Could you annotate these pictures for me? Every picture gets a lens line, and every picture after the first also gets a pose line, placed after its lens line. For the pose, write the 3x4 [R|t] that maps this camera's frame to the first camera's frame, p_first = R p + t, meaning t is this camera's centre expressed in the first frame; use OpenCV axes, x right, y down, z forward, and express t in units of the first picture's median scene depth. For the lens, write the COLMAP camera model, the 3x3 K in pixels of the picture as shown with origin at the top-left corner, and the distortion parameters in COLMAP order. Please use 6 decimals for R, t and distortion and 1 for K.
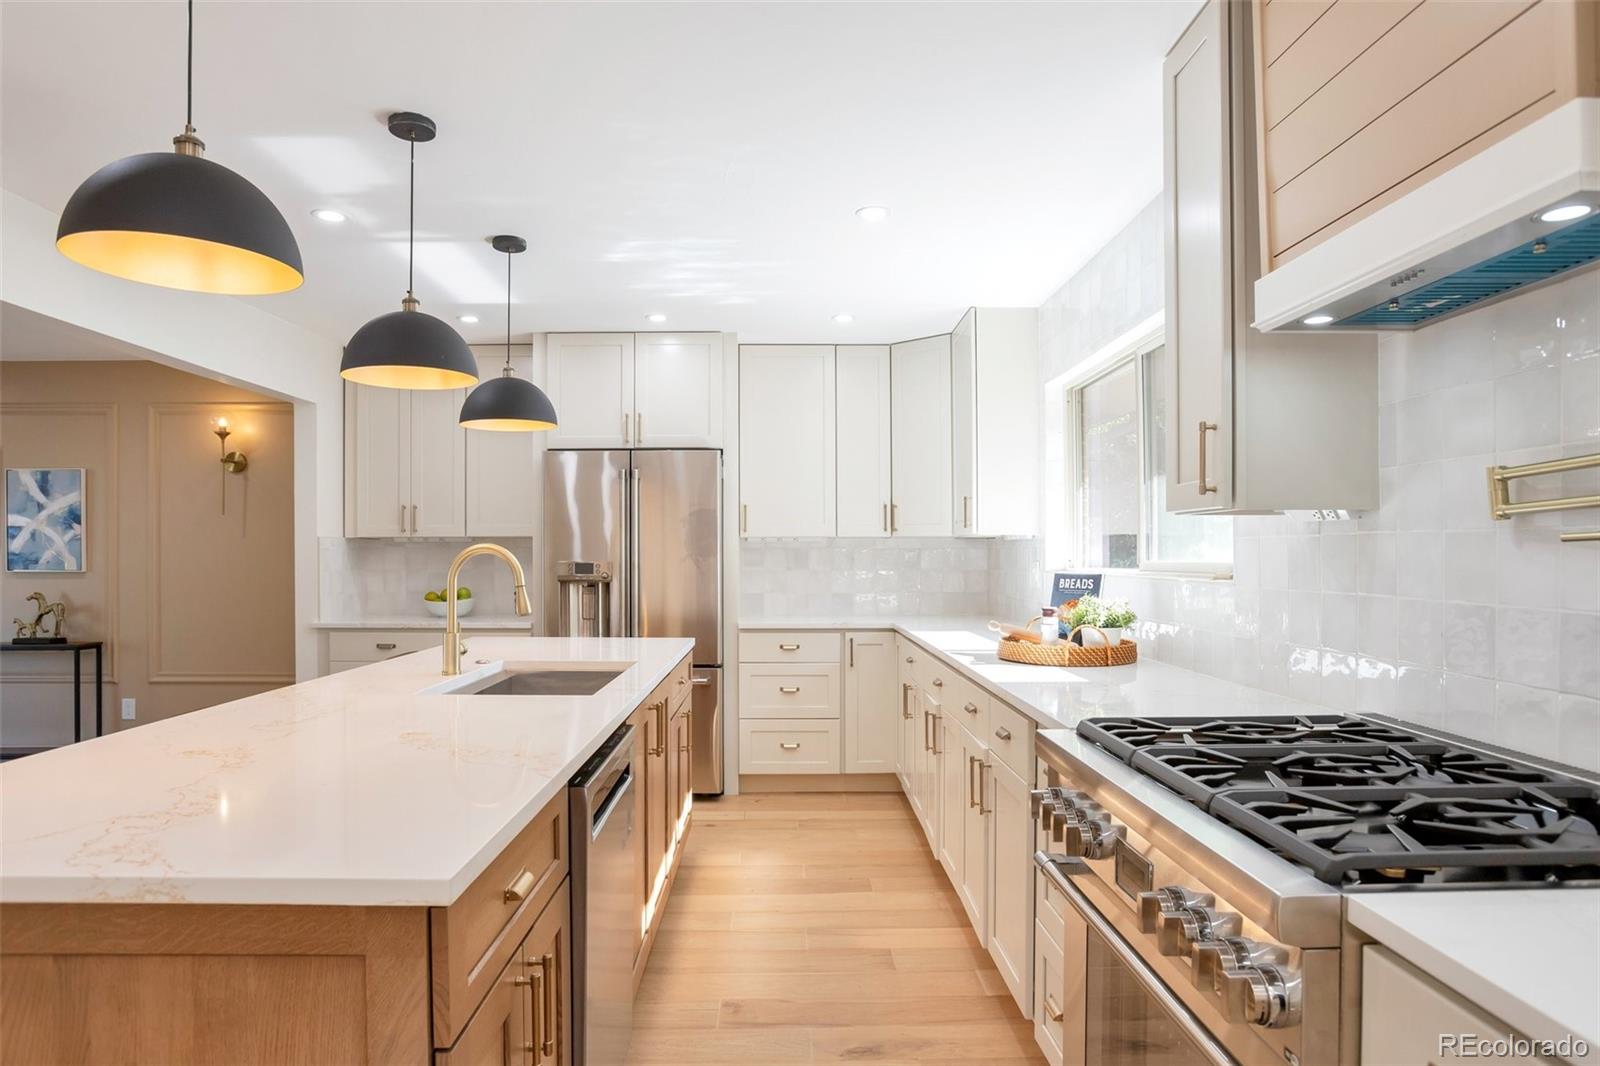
lens RADIAL K [[989.0, 0, 793.2], [0, 989.0, 555.9], [0, 0, 1]] dist [-0.056910, 0.001175]
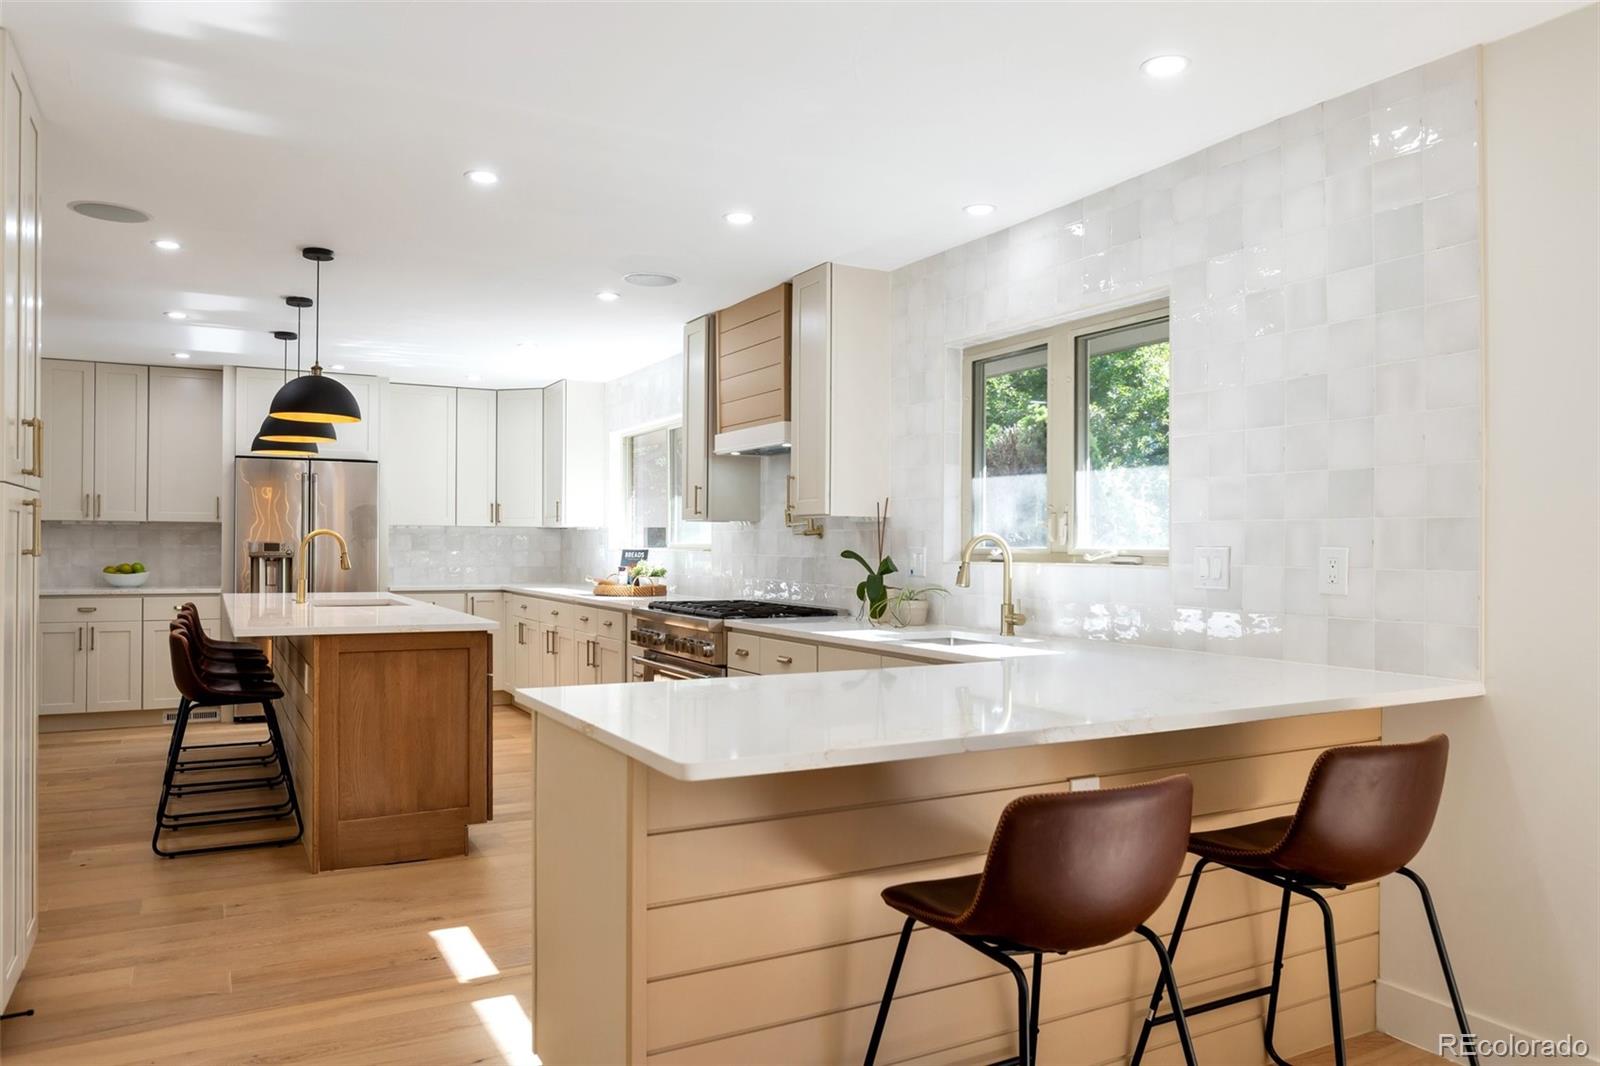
lens RADIAL K [[1136.0, 0, 804.2], [0, 1136.0, 543.5], [0, 0, 1]] dist [0.013554, 0.005309]
pose [[0.890973, 0.007275, 0.453997, -0.274046], [-0.006739, 0.999973, -0.002800, 0.007369], [-0.454006, -0.000565, 0.890999, -0.719704]]
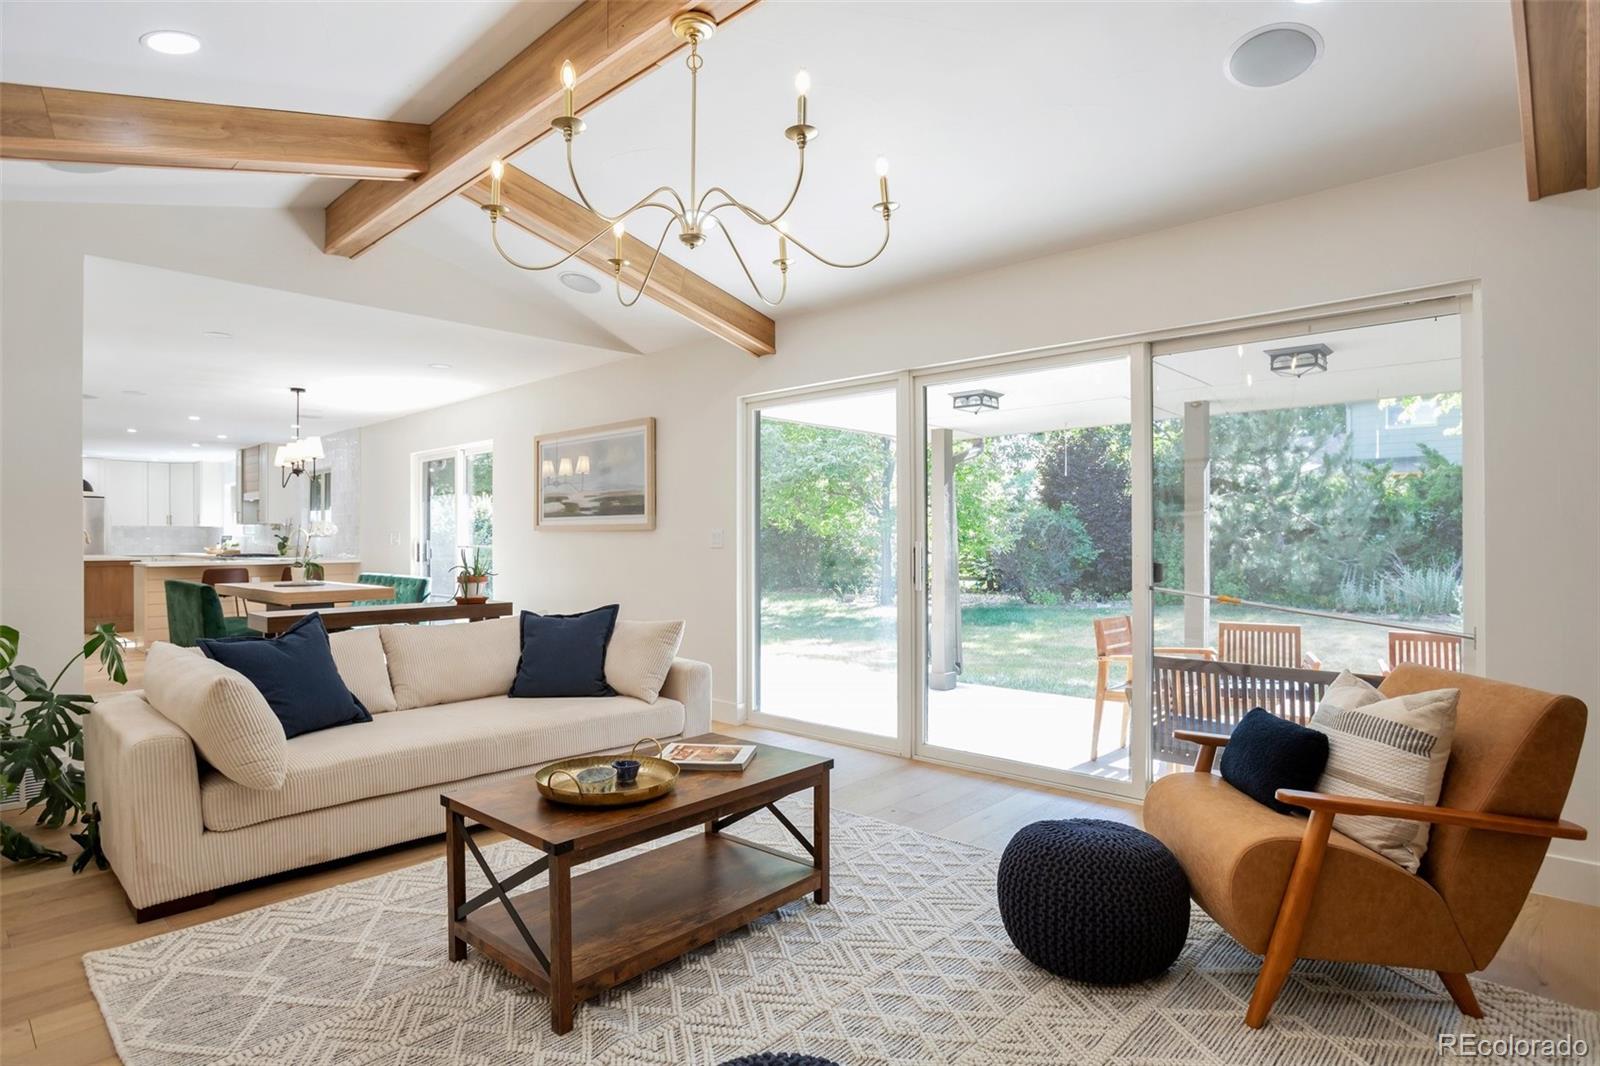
lens RADIAL K [[887.9, 0, 797.8], [0, 887.9, 533.9], [0, 0, 1]] dist [-0.000958, -0.000718]
pose [[0.724476, -0.003059, 0.689294, -0.433252], [0.005099, 0.999987, -0.000921, 0.018894], [-0.689281, 0.004182, 0.724482, -2.620085]]
